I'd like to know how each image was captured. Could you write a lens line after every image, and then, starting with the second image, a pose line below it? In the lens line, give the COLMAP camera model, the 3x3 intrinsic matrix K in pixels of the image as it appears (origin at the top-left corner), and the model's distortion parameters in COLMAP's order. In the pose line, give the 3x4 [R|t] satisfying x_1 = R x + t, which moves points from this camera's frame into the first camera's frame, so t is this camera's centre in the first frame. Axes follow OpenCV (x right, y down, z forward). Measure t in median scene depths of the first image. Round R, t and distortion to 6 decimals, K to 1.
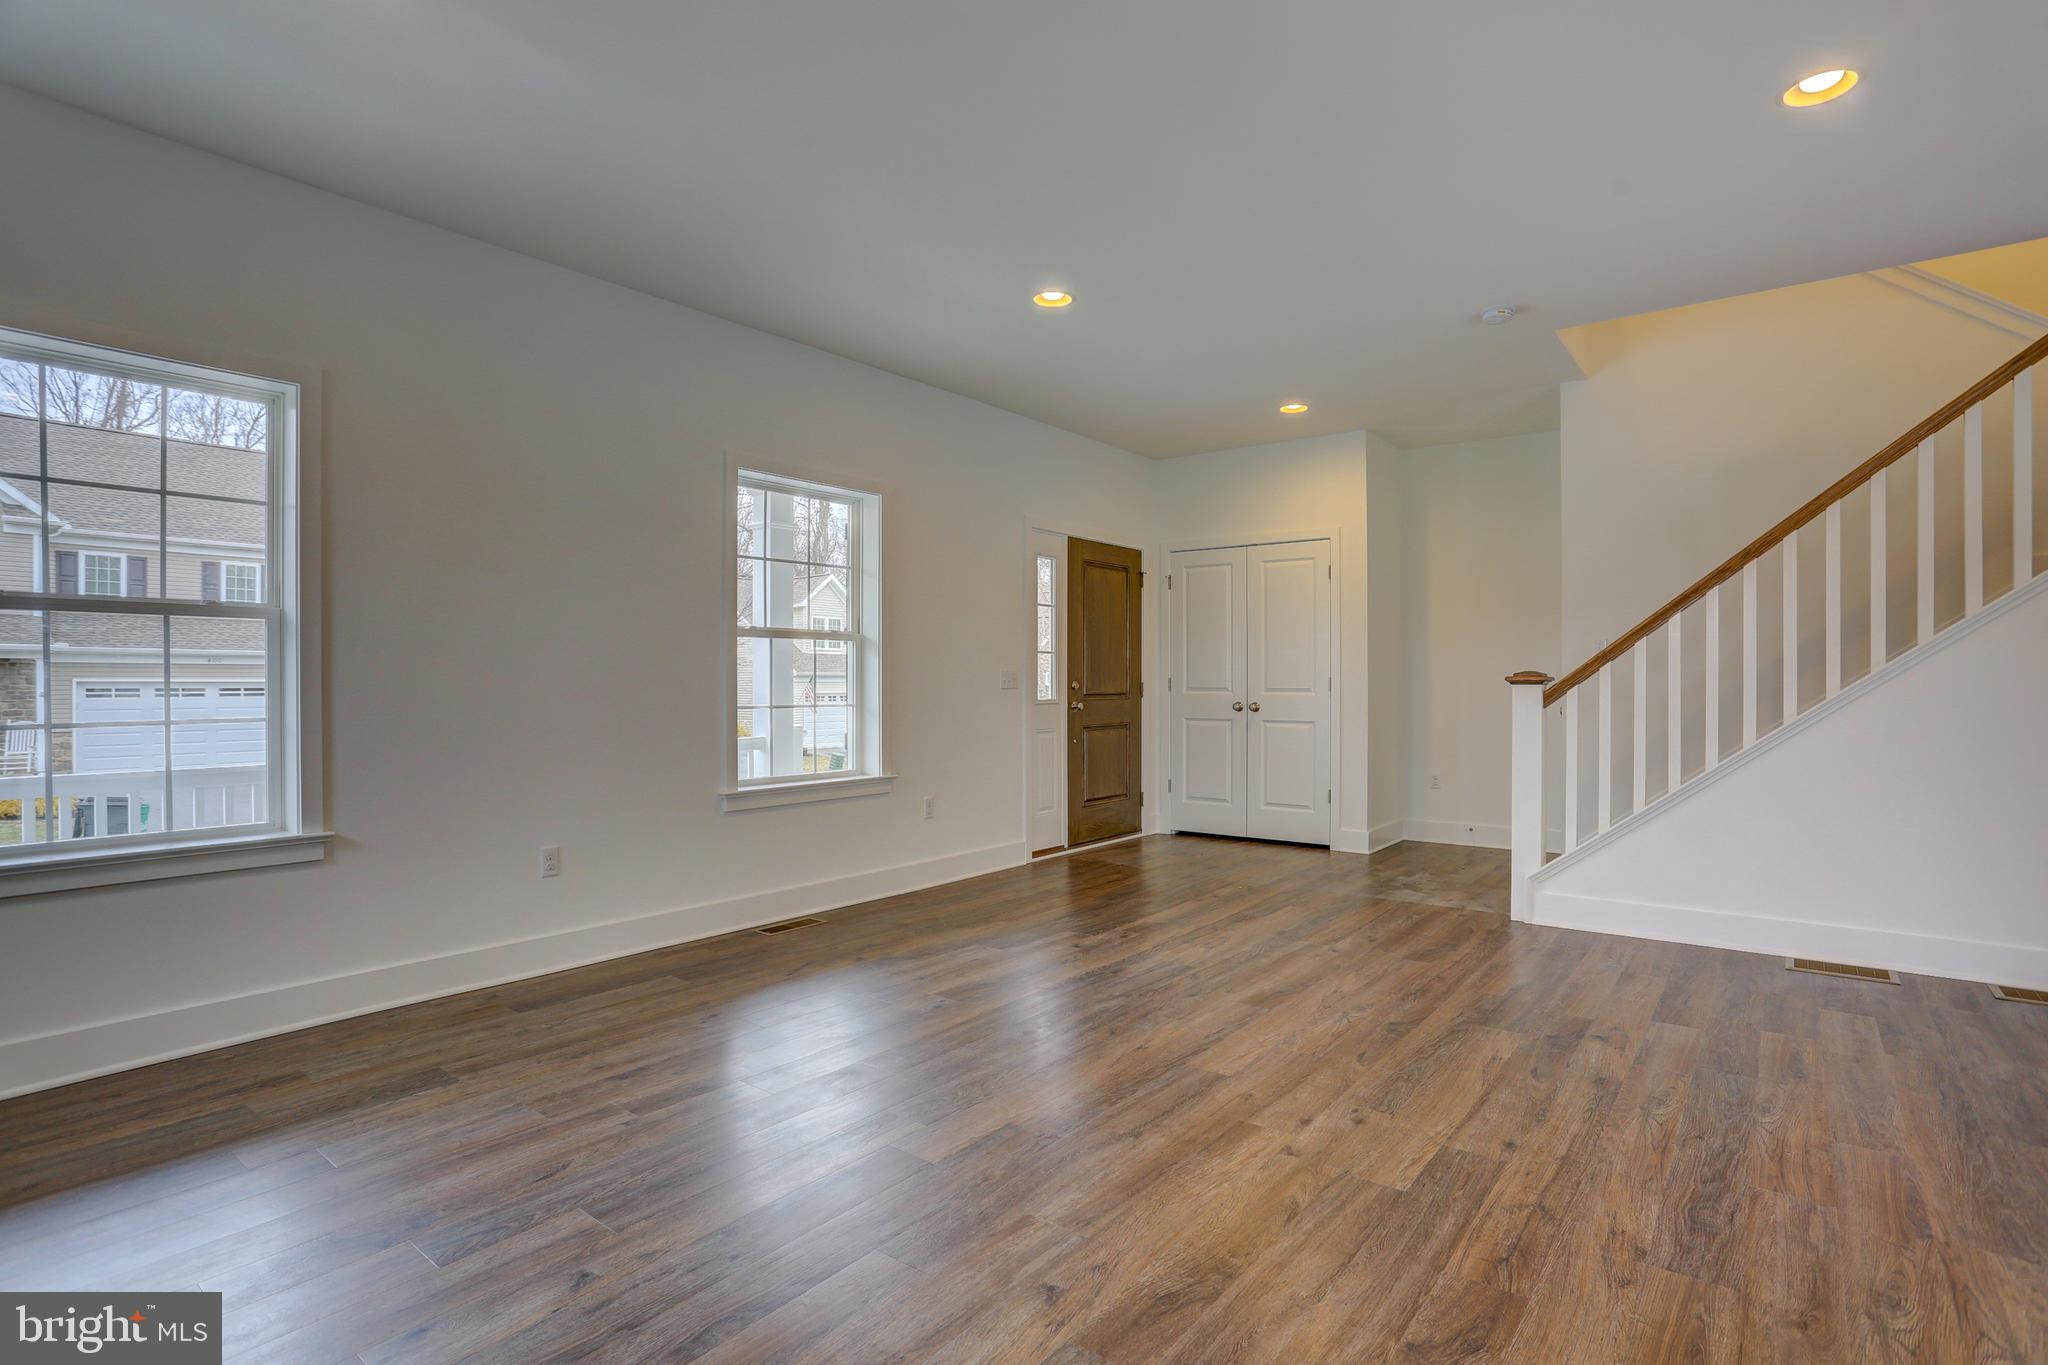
lens RADIAL K [[1024.4, 0, 1024.0], [0, 1024.4, 682.5], [0, 0, 1]] dist [-0.066804, 0.025142]
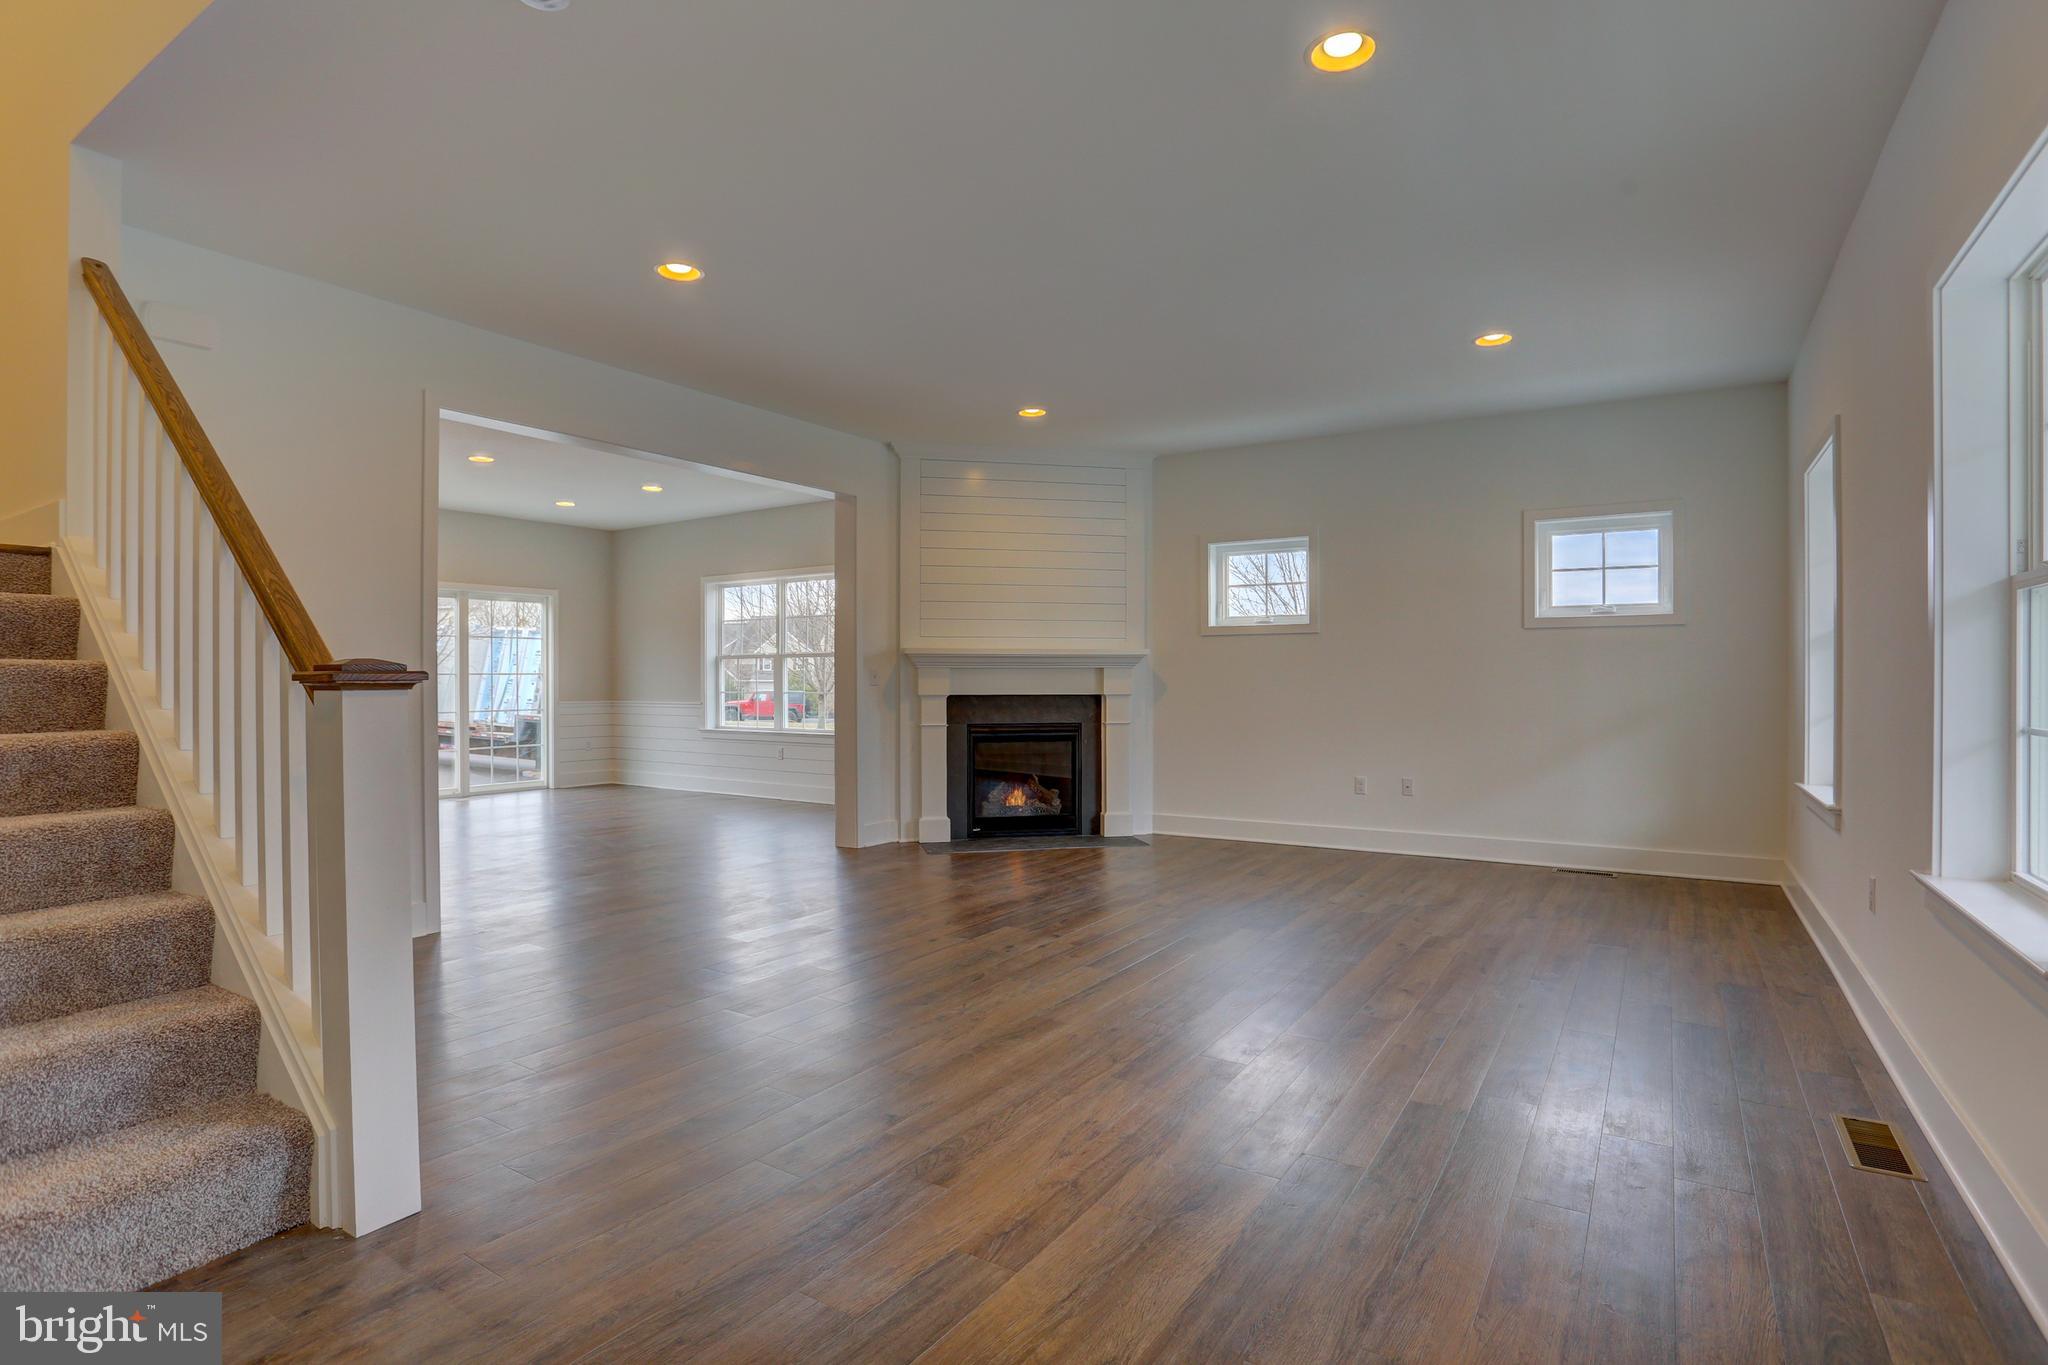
lens RADIAL K [[986.5, 0, 1024.0], [0, 986.5, 682.5], [0, 0, 1]] dist [0.000353, 0.000034]
pose [[-0.995943, 0.002353, -0.089956, 0.324799], [0.002115, 0.999994, 0.002738, -0.002352], [0.089961, 0.002537, -0.995942, 1.870574]]
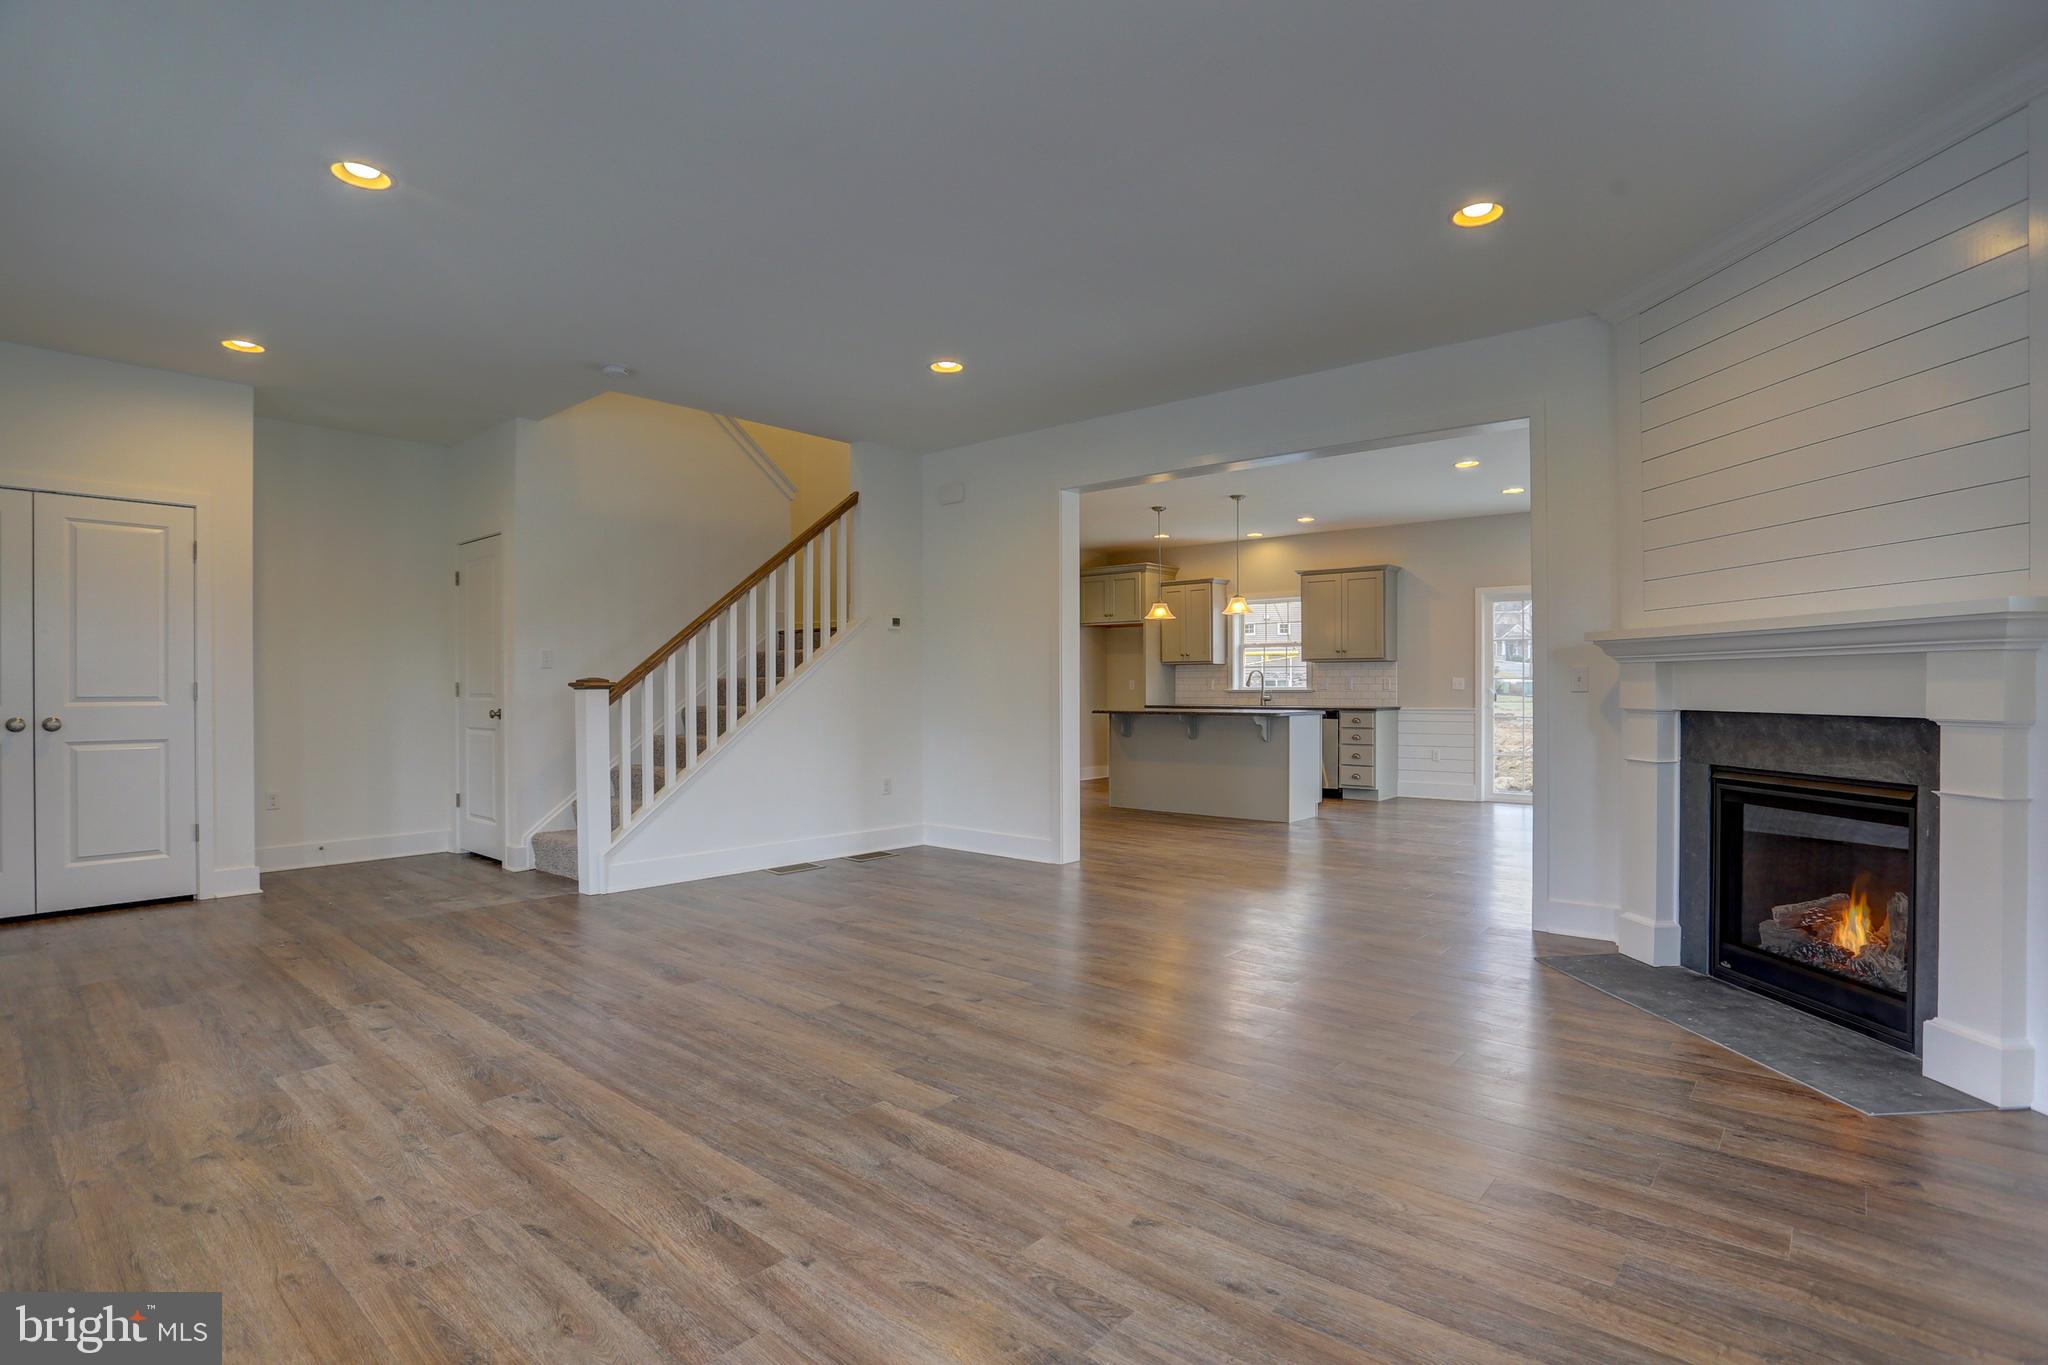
lens RADIAL K [[996.3, 0, 1087.8], [0, 996.3, 677.8], [0, 0, 1]] dist [-0.042493, 0.000721]
pose [[0.001725, 0.008203, 0.999965, -0.812411], [0.002469, 0.999963, -0.008208, -0.000850], [-0.999995, 0.002483, 0.001705, 0.554533]]
